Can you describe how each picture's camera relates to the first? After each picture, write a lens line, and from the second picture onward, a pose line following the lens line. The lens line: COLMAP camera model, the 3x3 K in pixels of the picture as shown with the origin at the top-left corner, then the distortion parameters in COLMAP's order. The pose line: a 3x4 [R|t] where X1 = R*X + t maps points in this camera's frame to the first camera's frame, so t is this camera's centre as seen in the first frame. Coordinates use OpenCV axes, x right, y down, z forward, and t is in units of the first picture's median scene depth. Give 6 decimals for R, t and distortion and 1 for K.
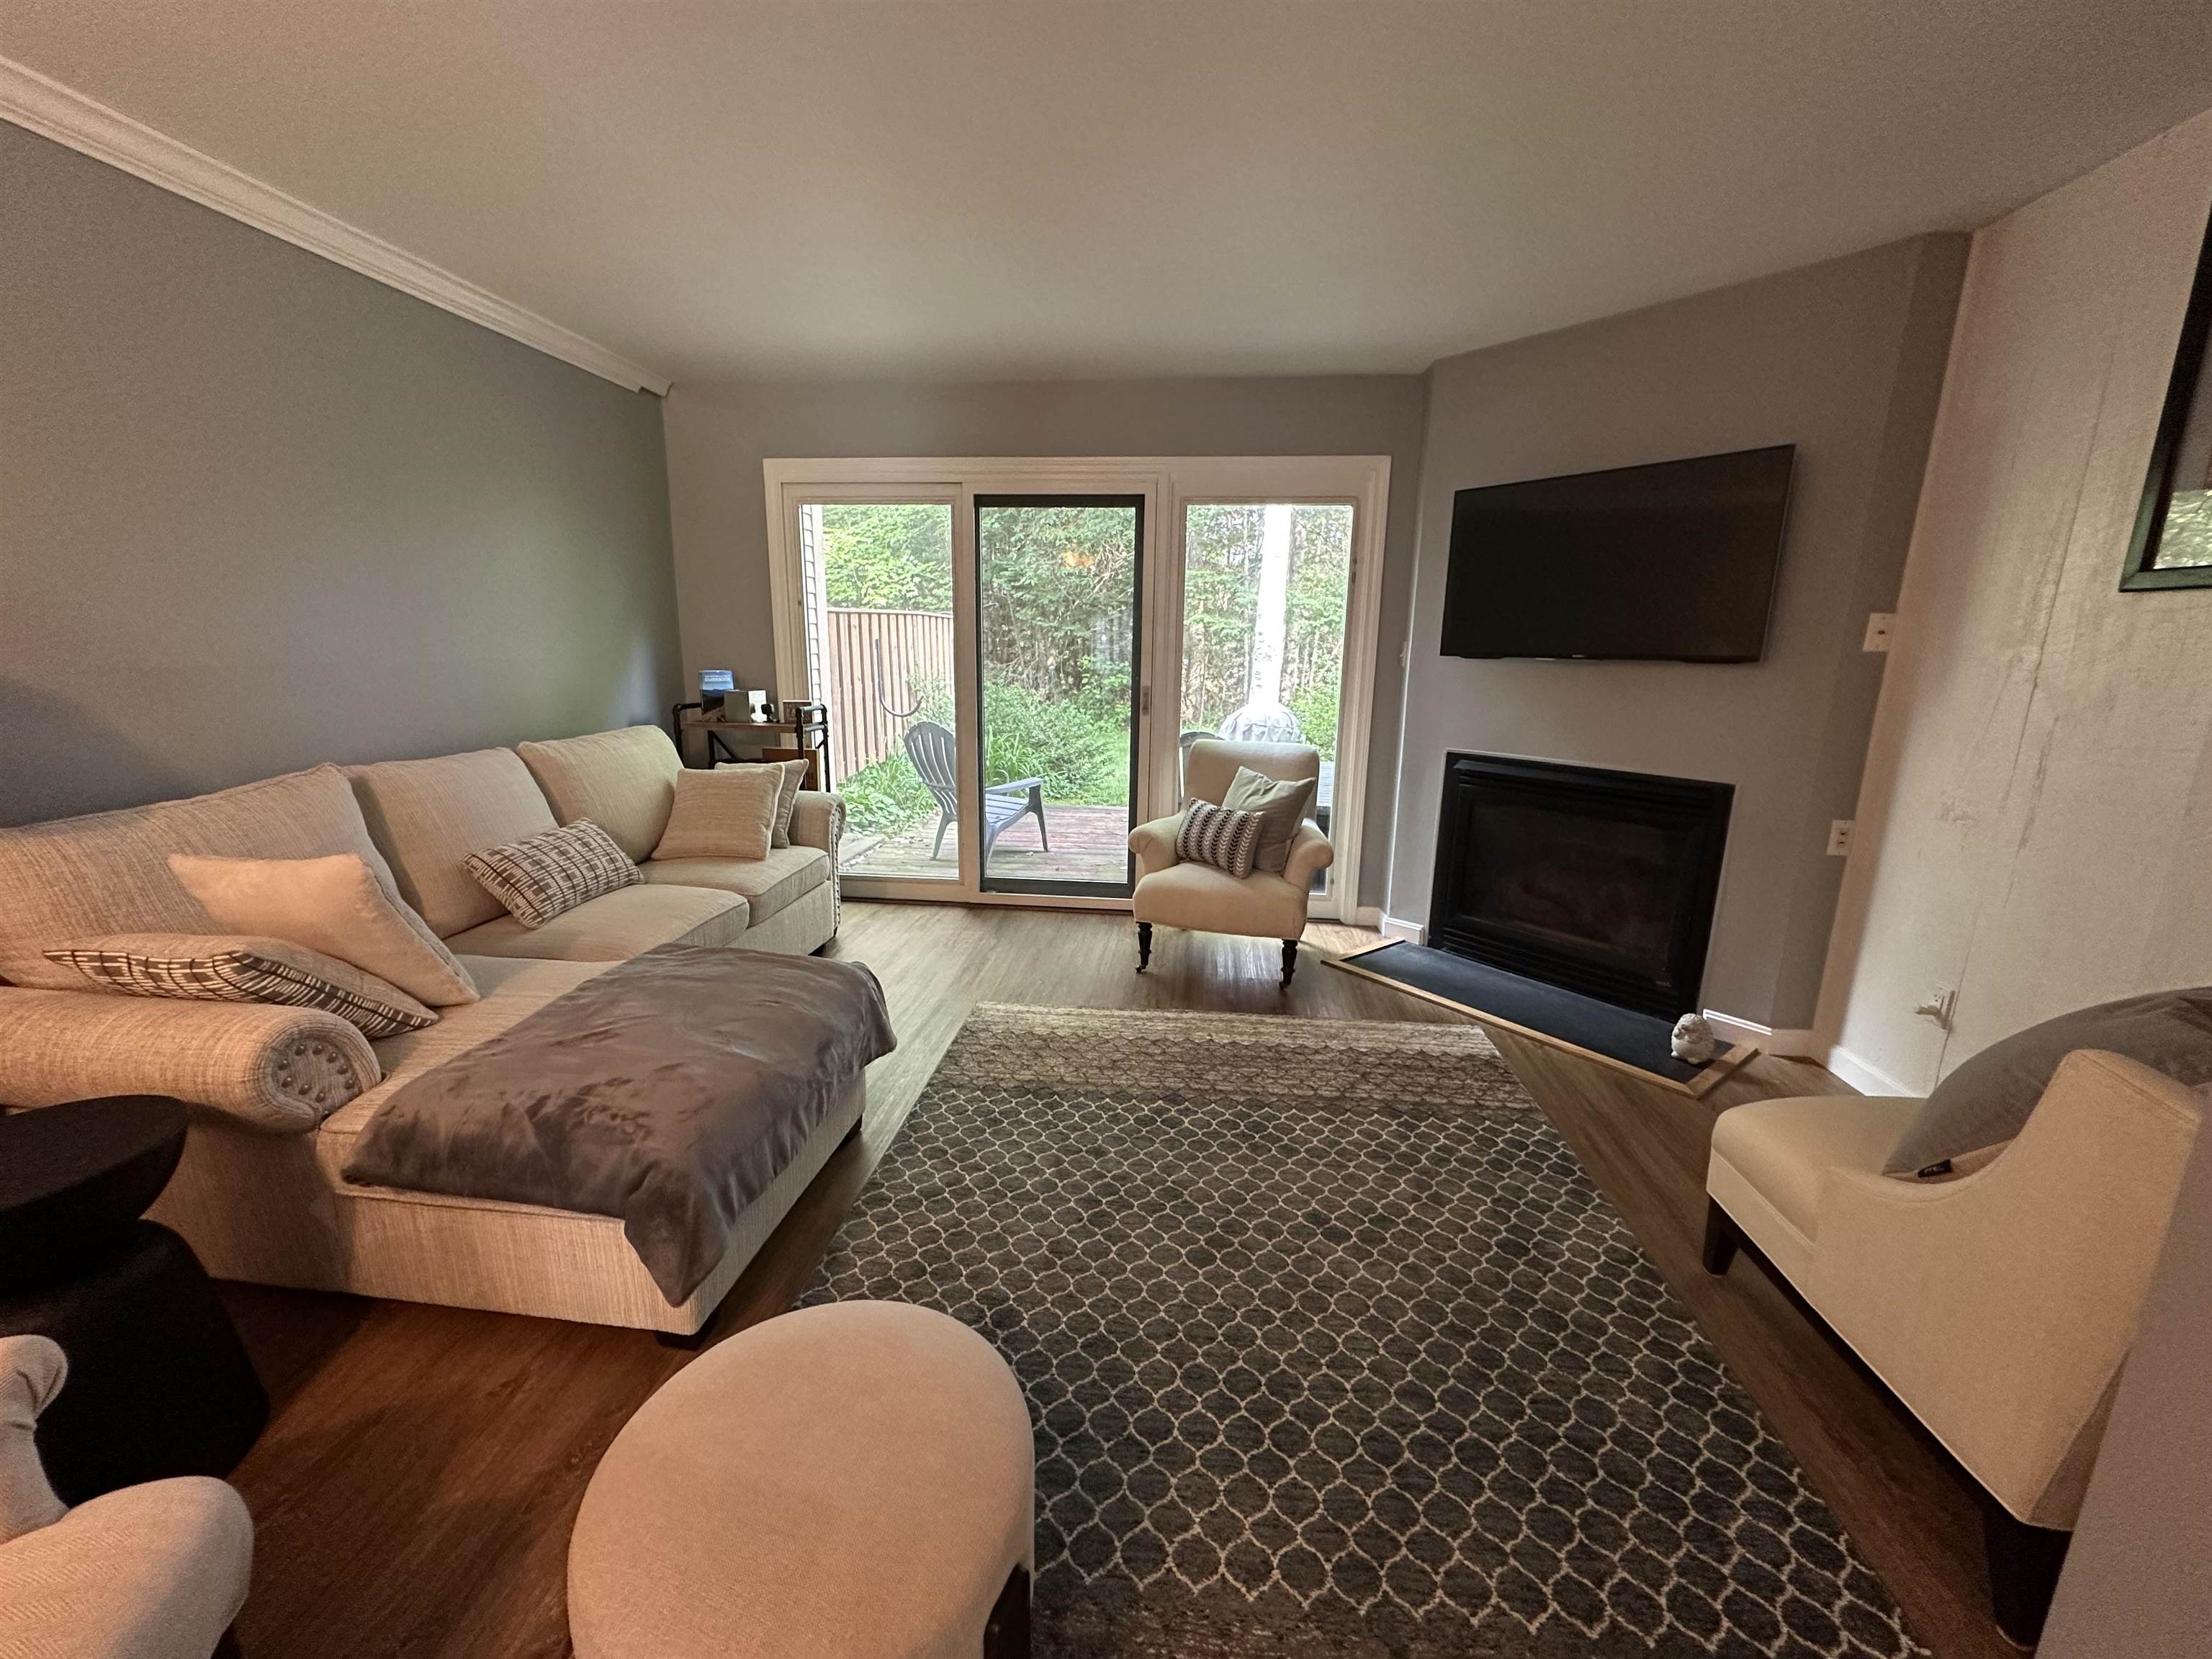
lens RADIAL K [[880.3, 0, 1105.0], [0, 880.3, 843.1], [0, 0, 1]] dist [-0.022693, 0.001815]
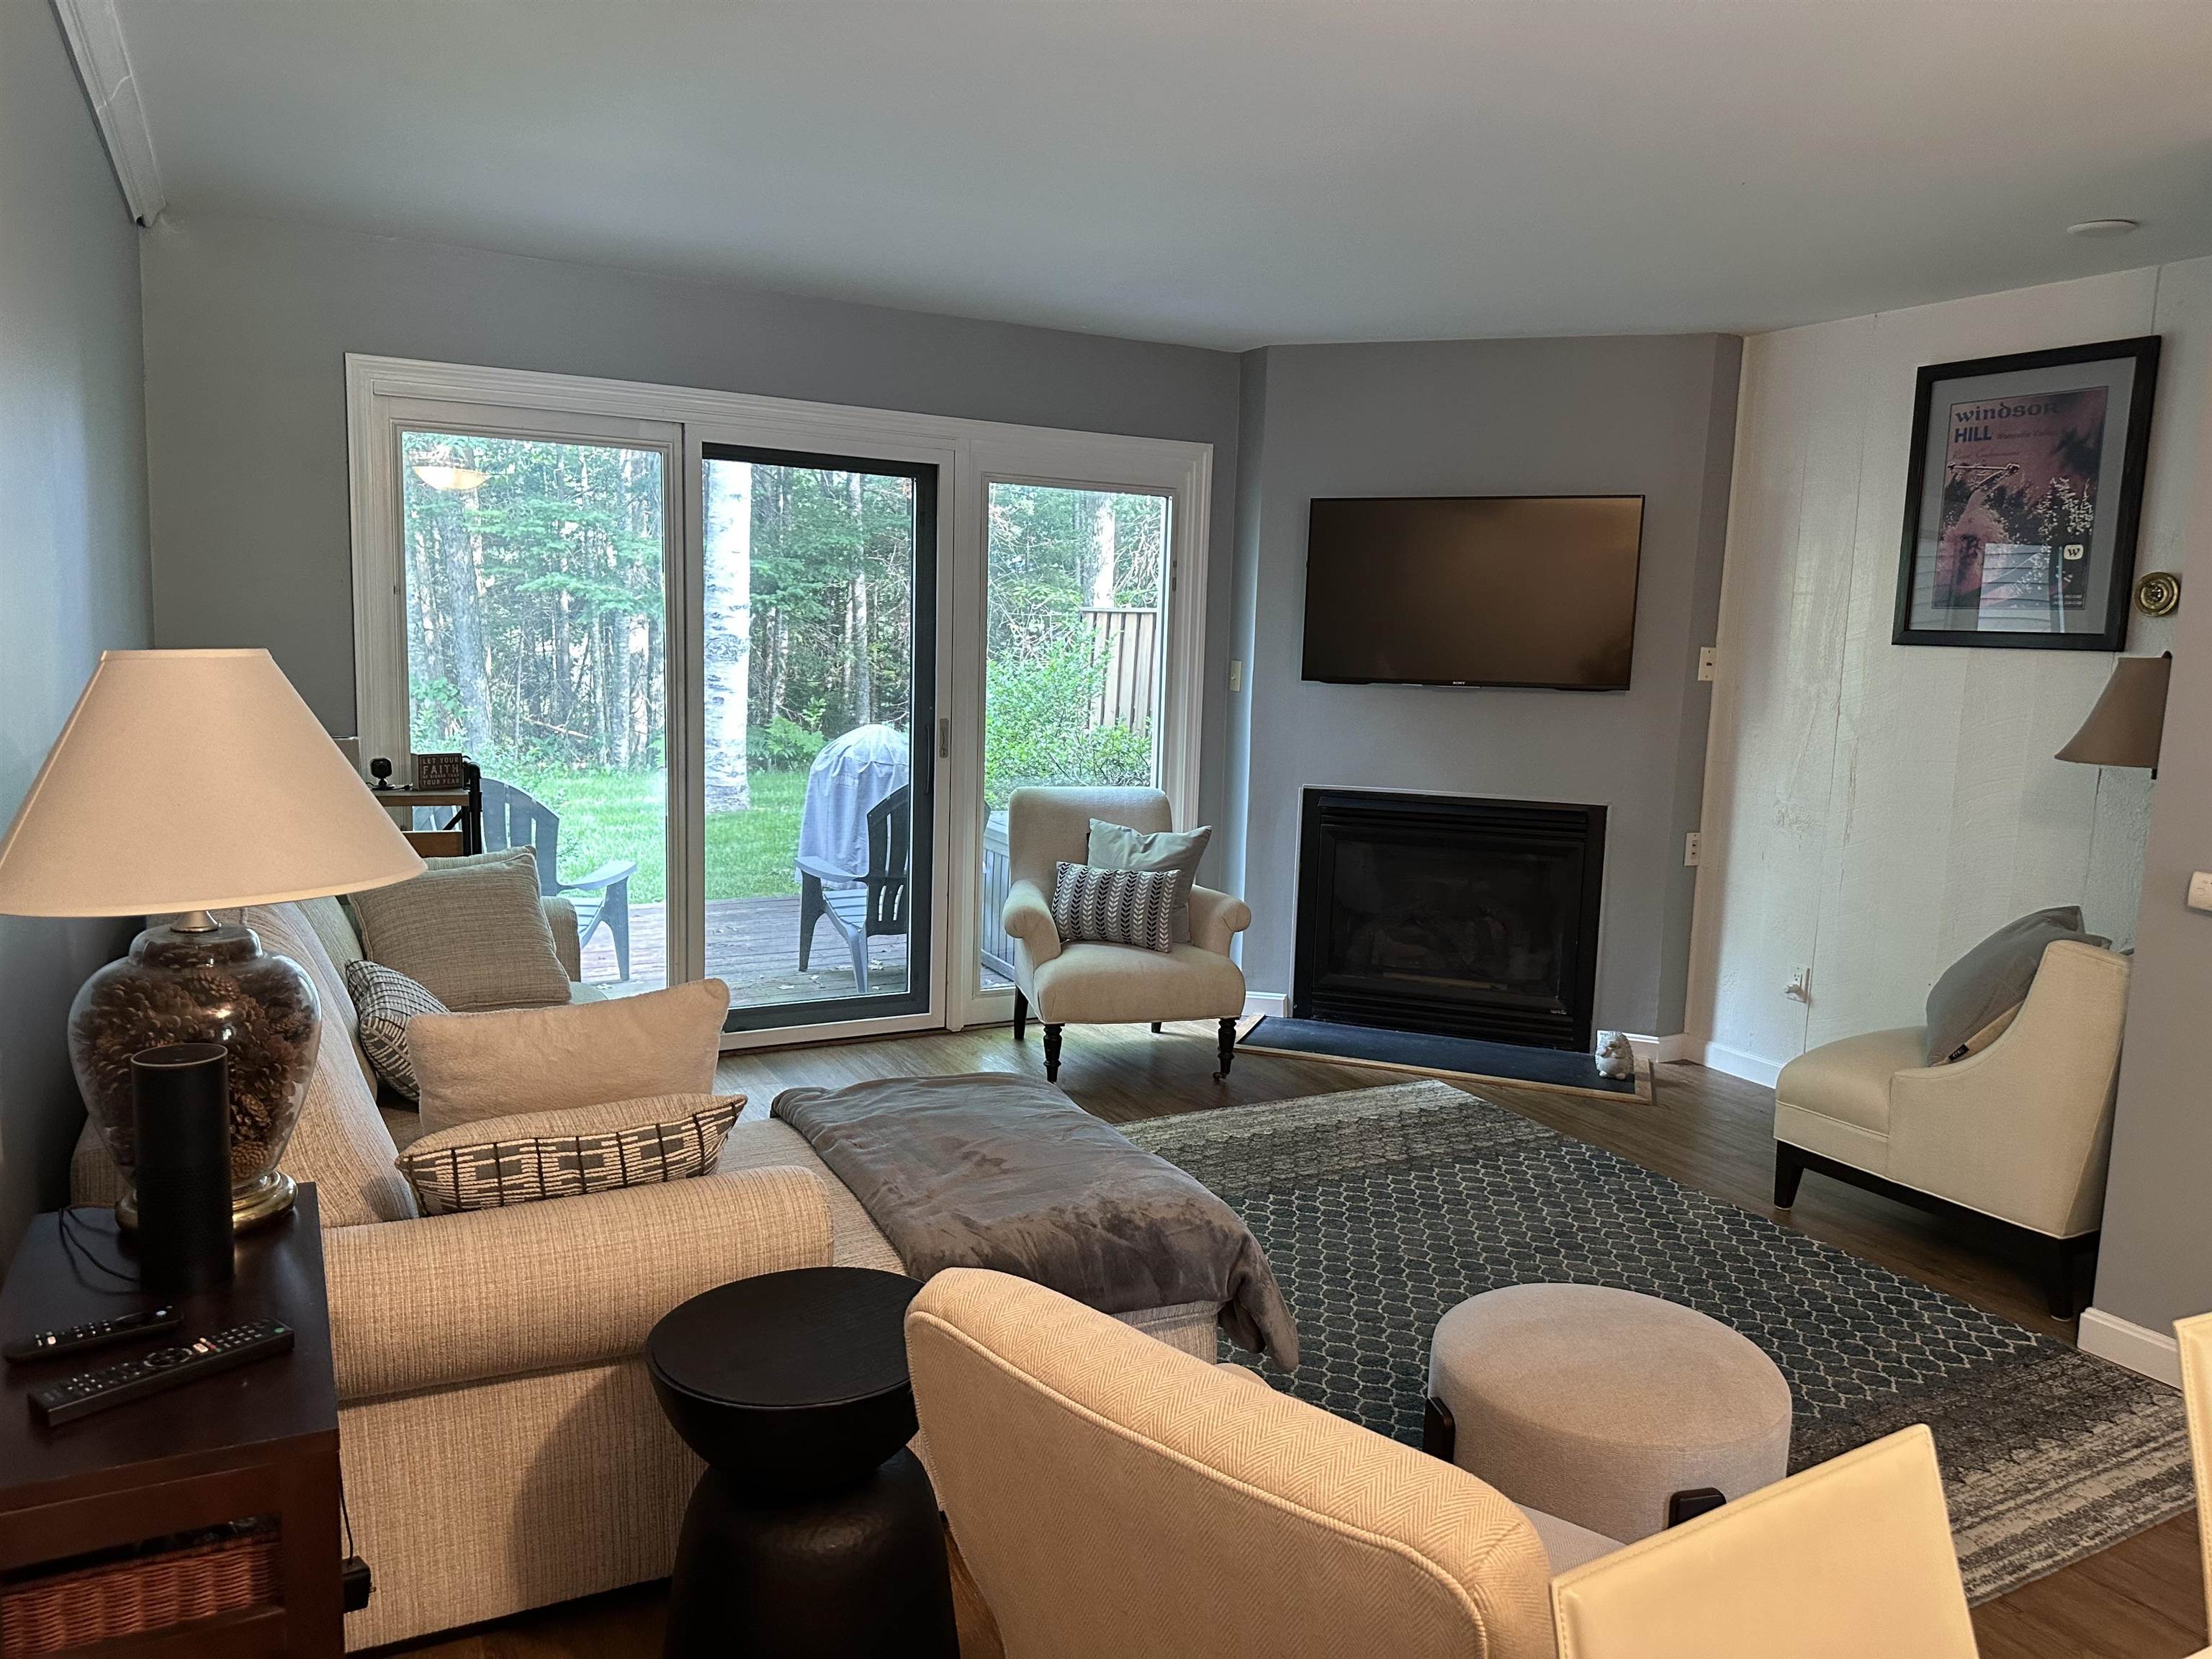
lens RADIAL K [[1554.6, 0, 1096.5], [0, 1554.6, 830.1], [0, 0, 1]] dist [0.007720, -0.029343]
pose [[0.829117, -0.057641, 0.556096, -0.837741], [0.103217, 0.993354, -0.050927, -0.007394], [-0.549464, 0.099623, 0.829557, -0.207473]]
